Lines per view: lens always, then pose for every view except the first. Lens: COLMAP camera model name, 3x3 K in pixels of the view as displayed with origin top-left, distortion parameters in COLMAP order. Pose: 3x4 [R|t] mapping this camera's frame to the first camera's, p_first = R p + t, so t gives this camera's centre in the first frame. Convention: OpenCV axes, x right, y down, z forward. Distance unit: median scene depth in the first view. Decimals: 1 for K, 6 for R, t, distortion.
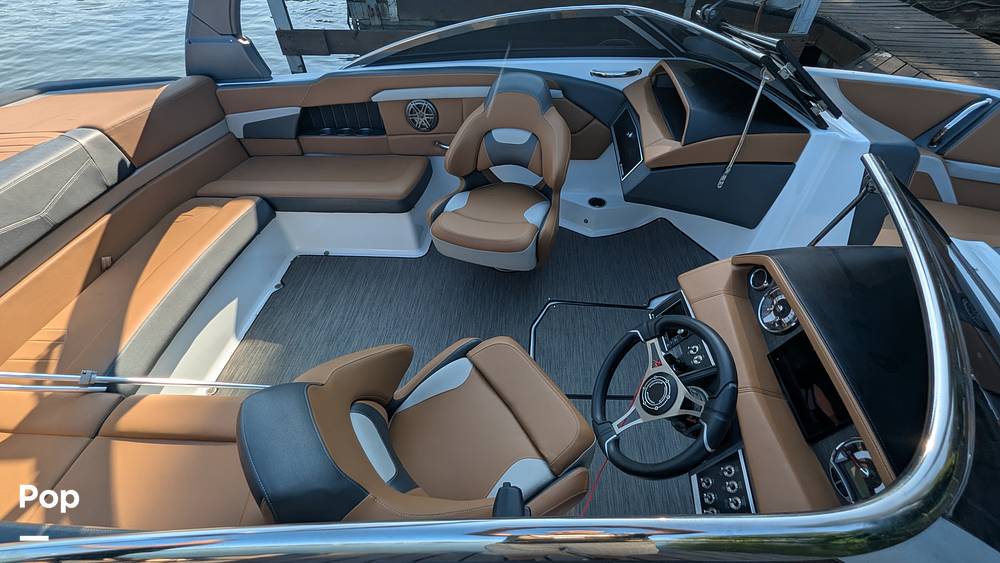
lens RADIAL K [[413.2, 0, 499.8], [0, 413.2, 295.9], [0, 0, 1]] dist [-0.002837, -0.001144]
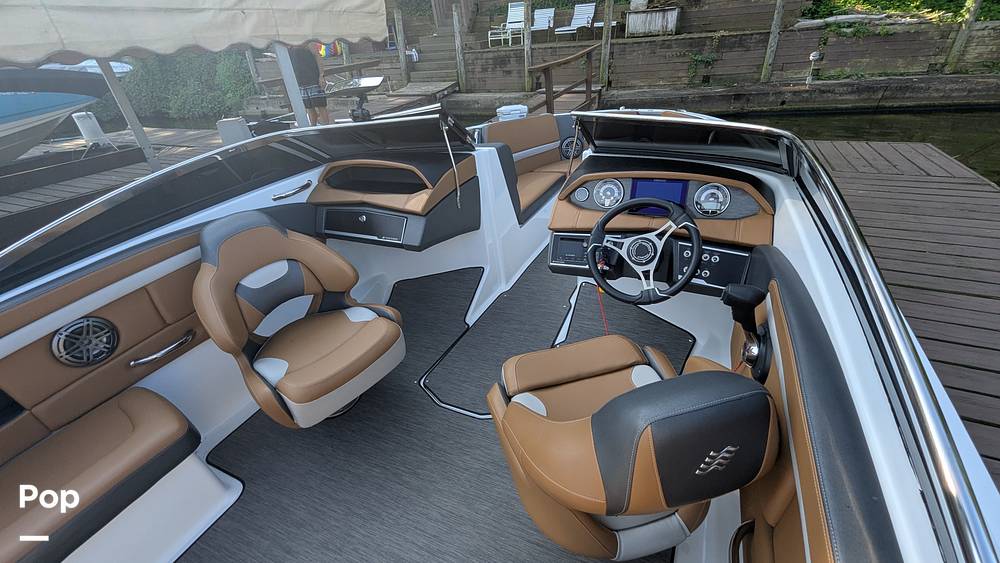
lens RADIAL K [[413.2, 0, 499.8], [0, 413.2, 295.9], [0, 0, 1]] dist [-0.002837, -0.001144]
pose [[0.352738, -0.499342, 0.791349, -0.502451], [0.730981, 0.675015, 0.100106, -0.086503], [-0.584160, 0.543150, 0.603113, 0.217270]]
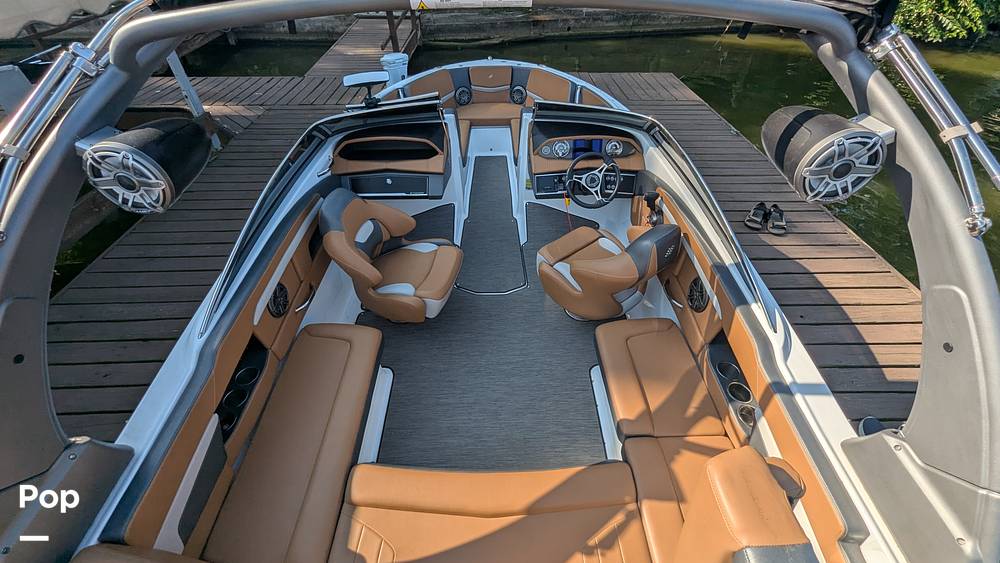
lens RADIAL K [[413.2, 0, 499.8], [0, 413.2, 295.9], [0, 0, 1]] dist [-0.002837, -0.001144]
pose [[-0.101126, -0.666008, 0.739058, -1.042244], [0.725685, 0.458786, 0.512735, -0.627714], [-0.680555, 0.588174, 0.436917, 0.294658]]
